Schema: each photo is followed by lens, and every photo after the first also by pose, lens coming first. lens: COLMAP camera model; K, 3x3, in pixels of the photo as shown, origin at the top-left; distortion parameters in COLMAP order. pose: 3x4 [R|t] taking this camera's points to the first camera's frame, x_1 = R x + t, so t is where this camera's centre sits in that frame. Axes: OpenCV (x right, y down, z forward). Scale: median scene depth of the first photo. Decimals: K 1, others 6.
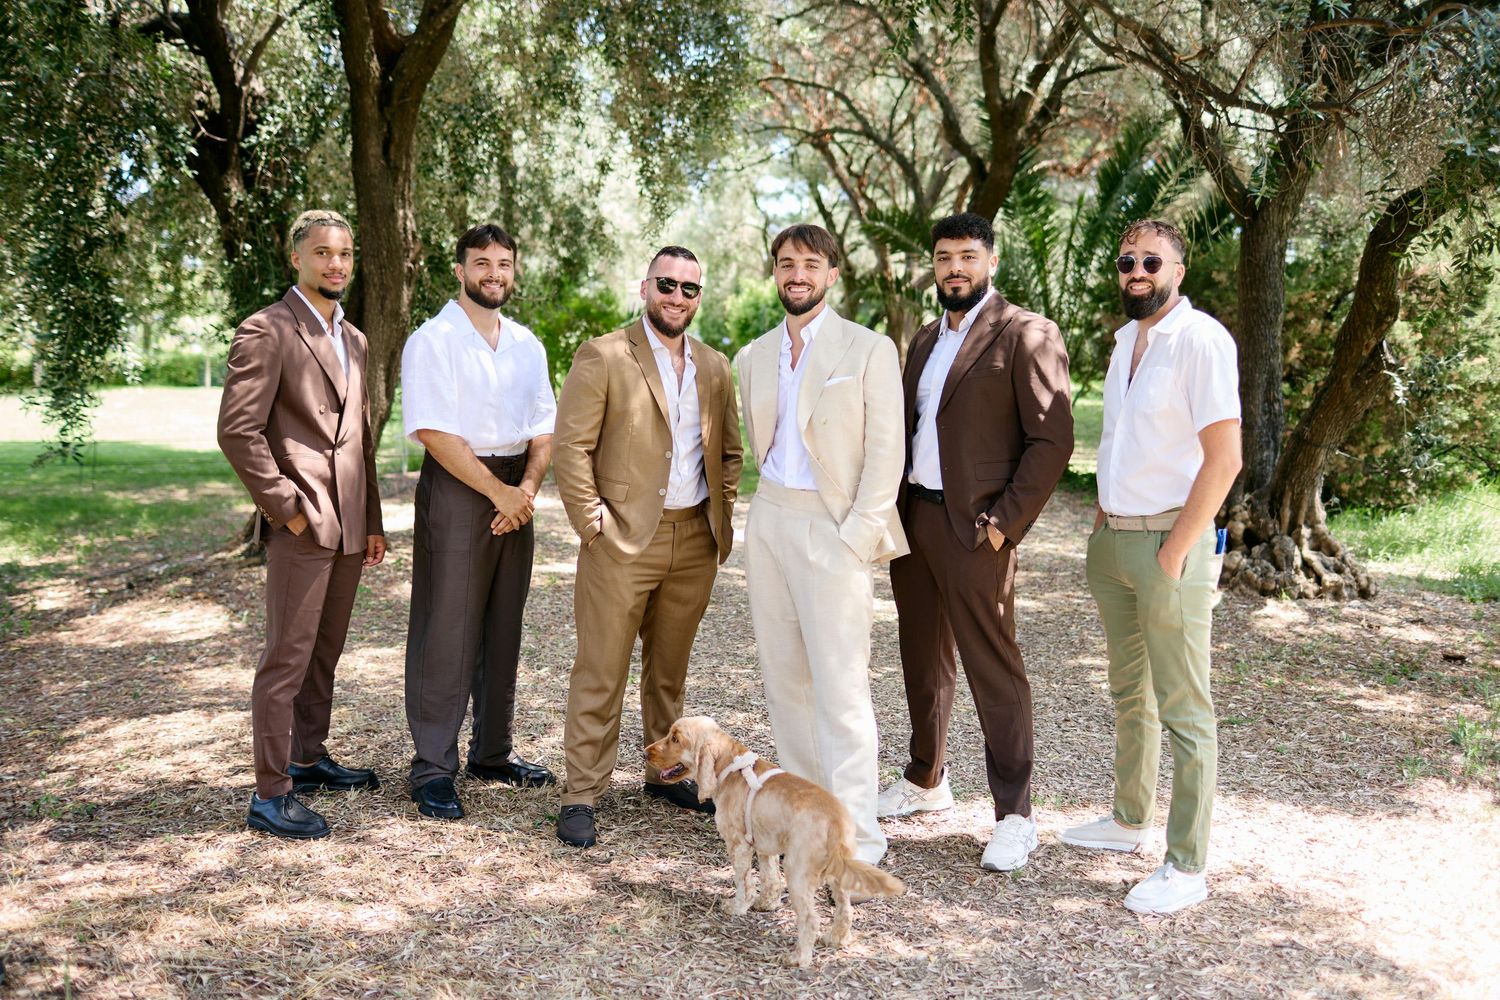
lens RADIAL K [[1630.0, 0, 705.3], [0, 1630.0, 493.1], [0, 0, 1]] dist [-0.084963, 0.028694]
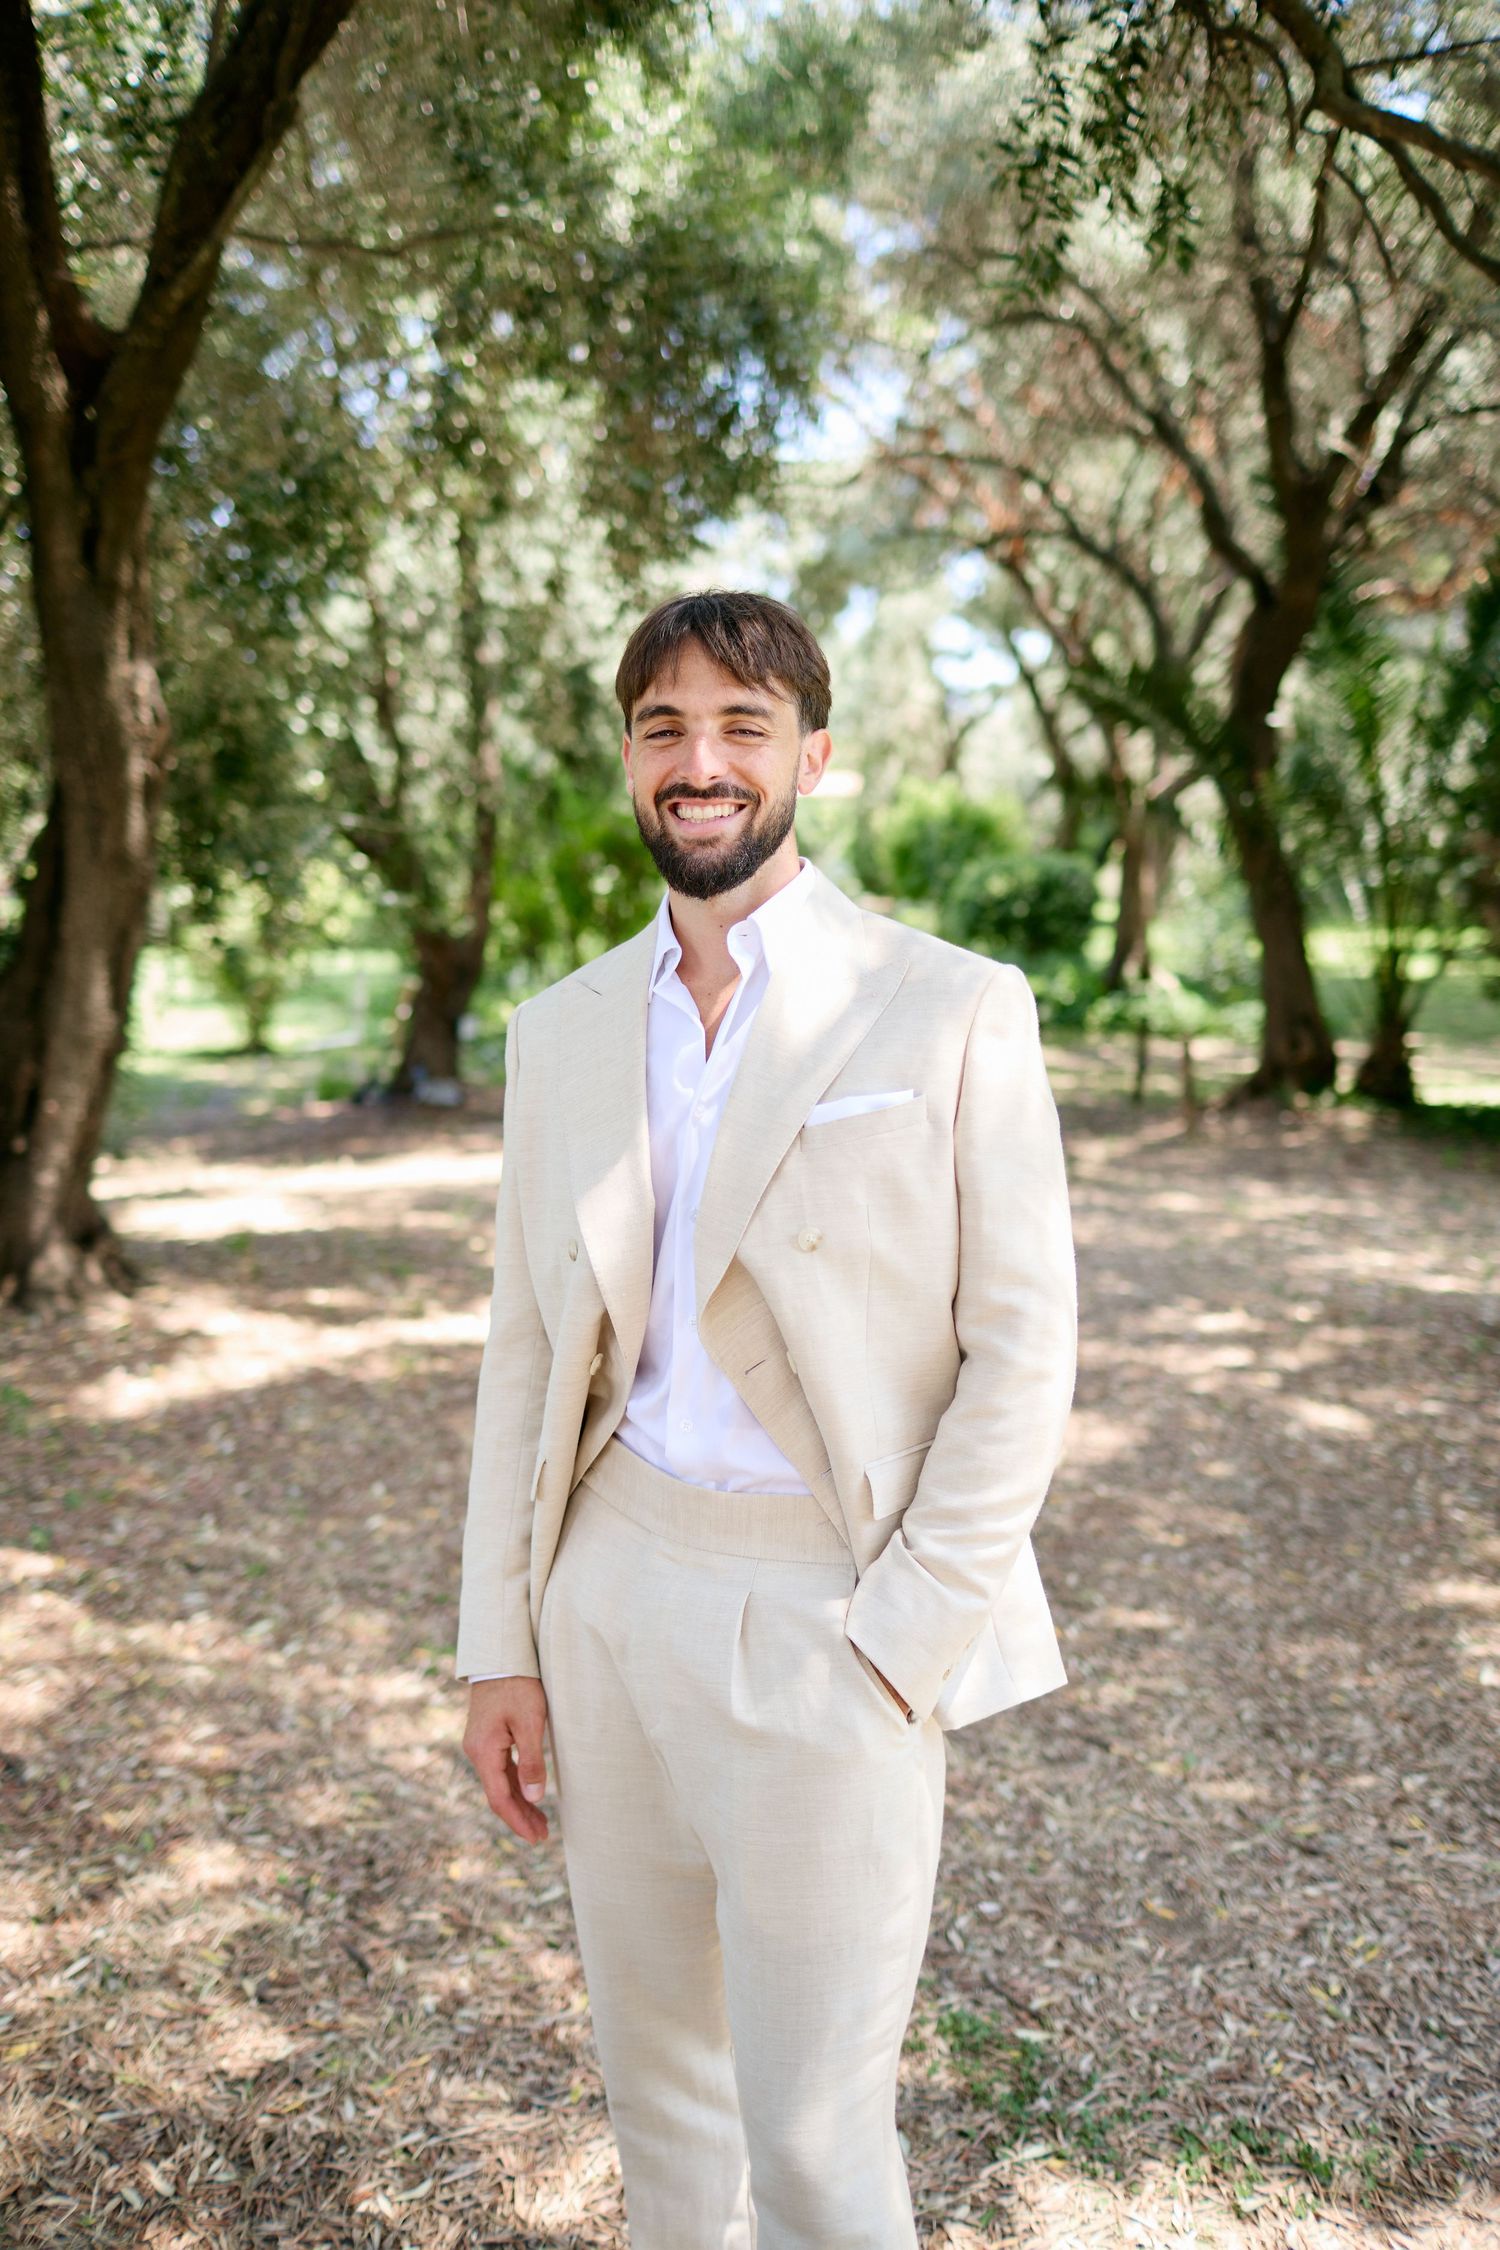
lens RADIAL K [[2307.7, 0, 711.5], [0, 2307.7, 1083.6], [0, 0, 1]] dist [-0.081643, 0.094852]
pose [[0.996712, -0.003465, -0.080957, 0.037549], [0.003367, 0.999993, -0.001350, -0.021231], [0.080962, 0.001073, 0.996717, 0.159150]]
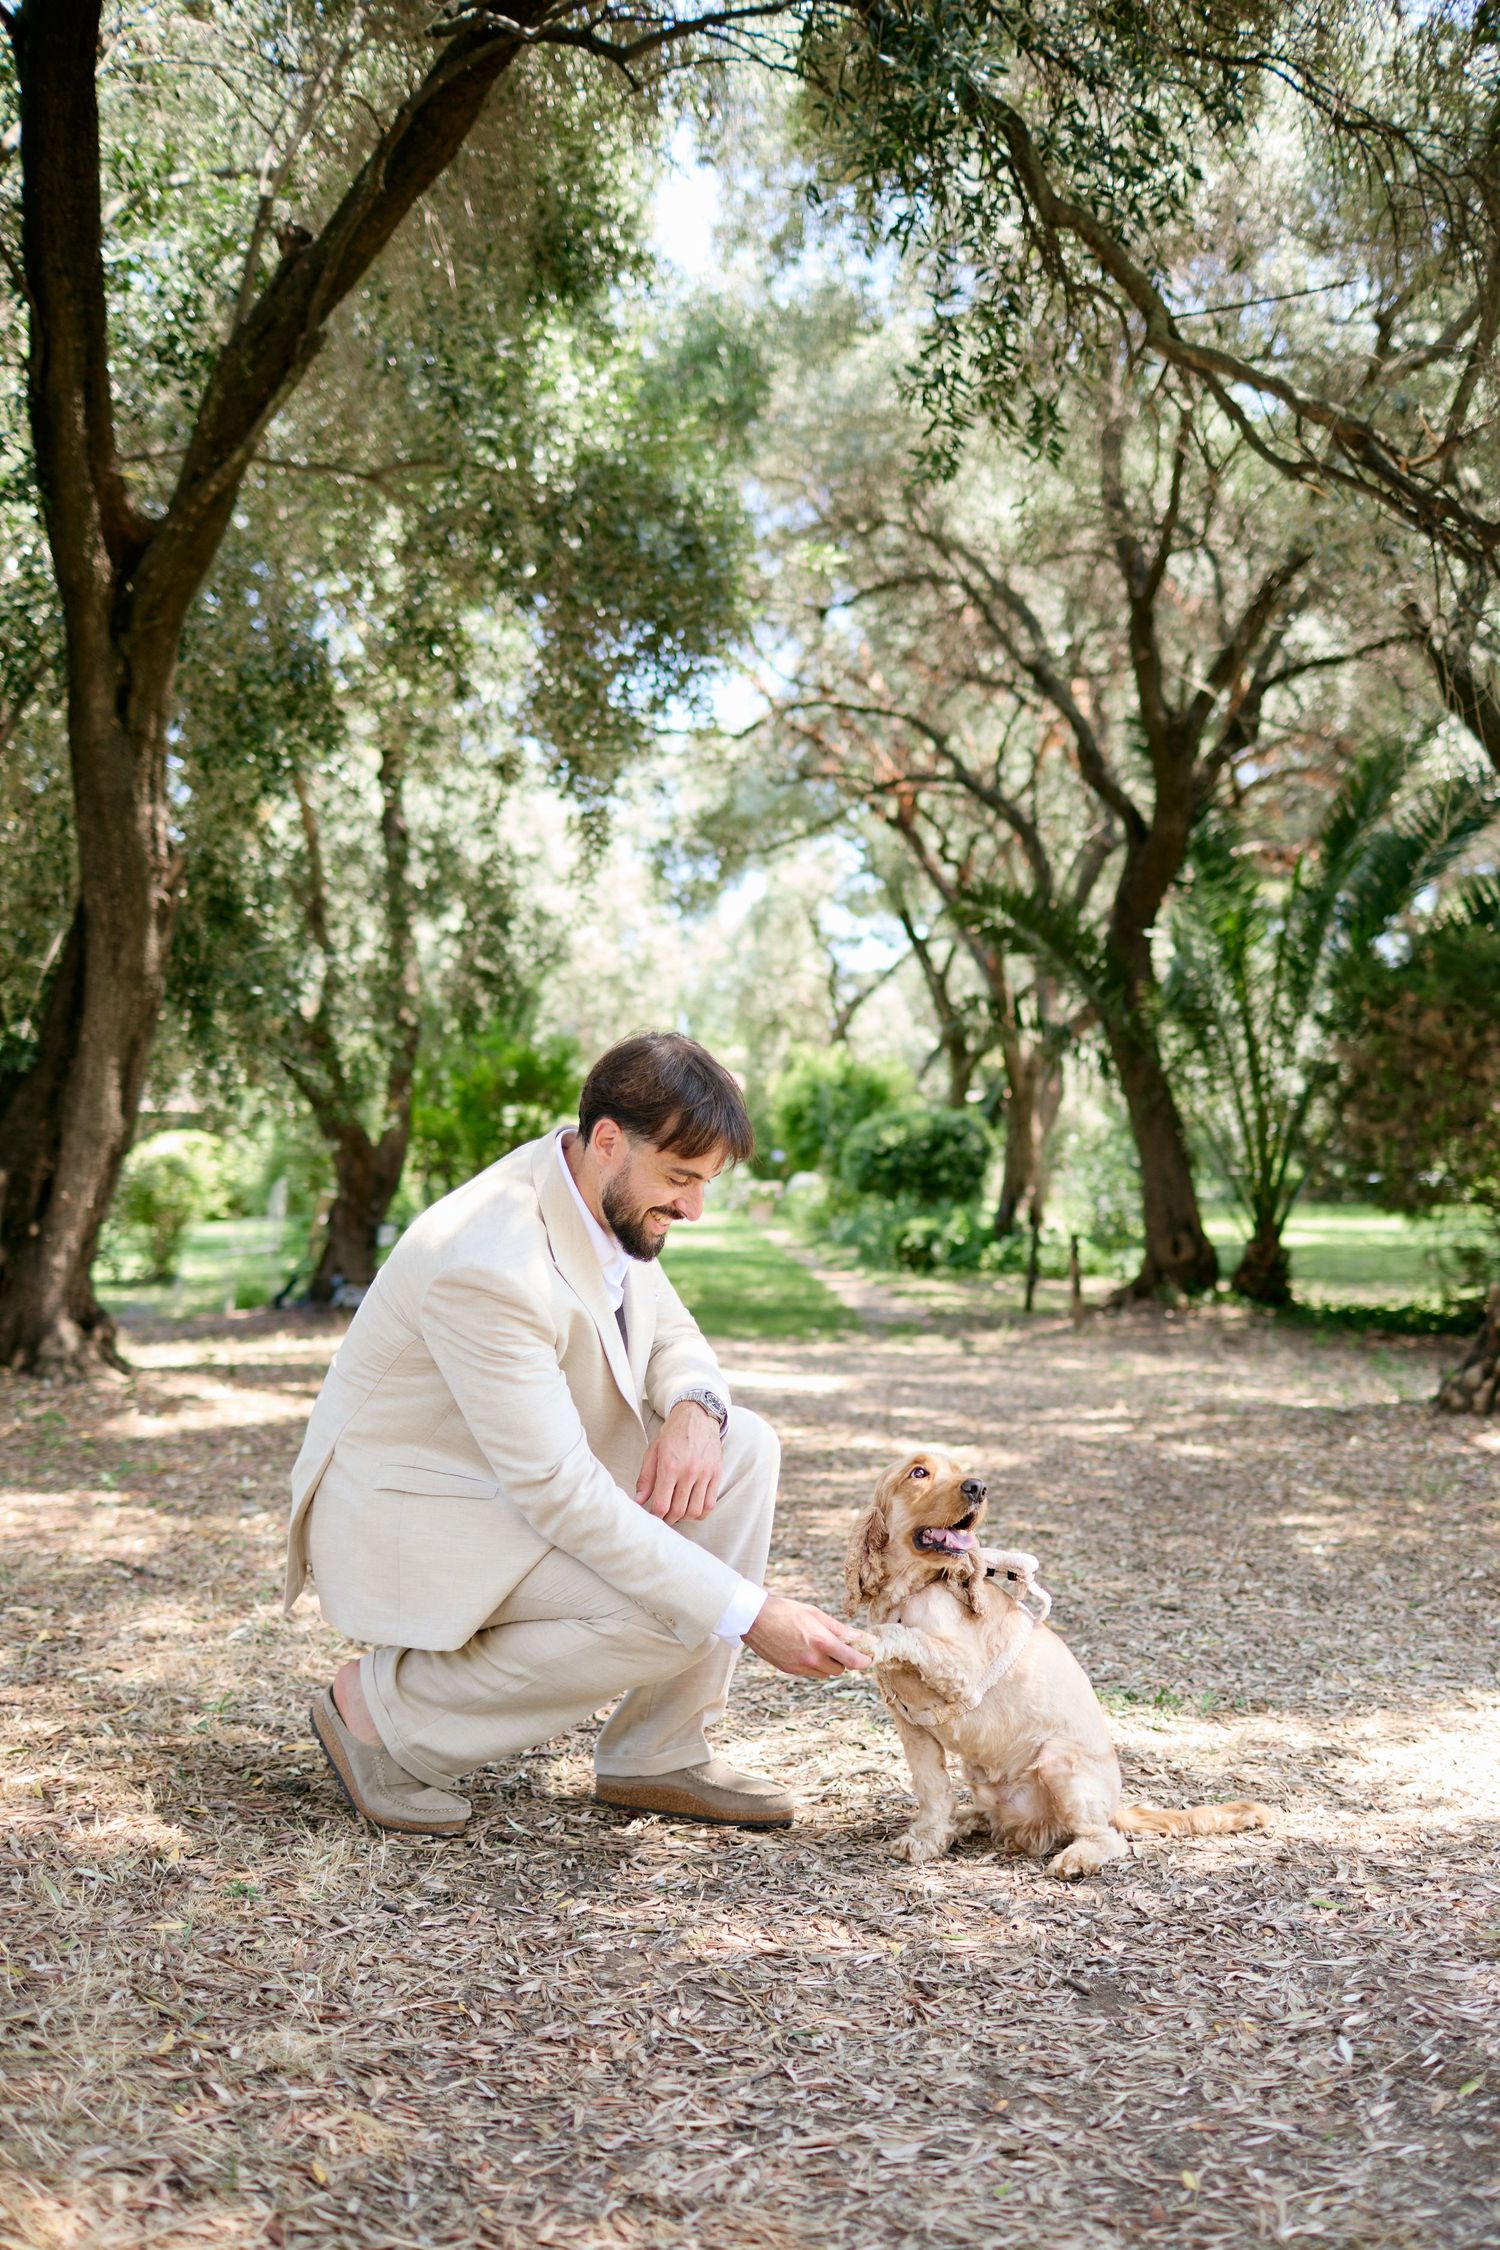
lens RADIAL K [[2445.1, 0, 750.0], [0, 2445.1, 1125.0], [0, 0, 1]] dist [-0.084963, 0.028694]
pose [[0.999908, -0.008449, -0.010612, 0.027666], [0.007064, 0.992210, -0.124379, 0.035102], [0.011580, 0.124293, 0.992178, 0.067516]]
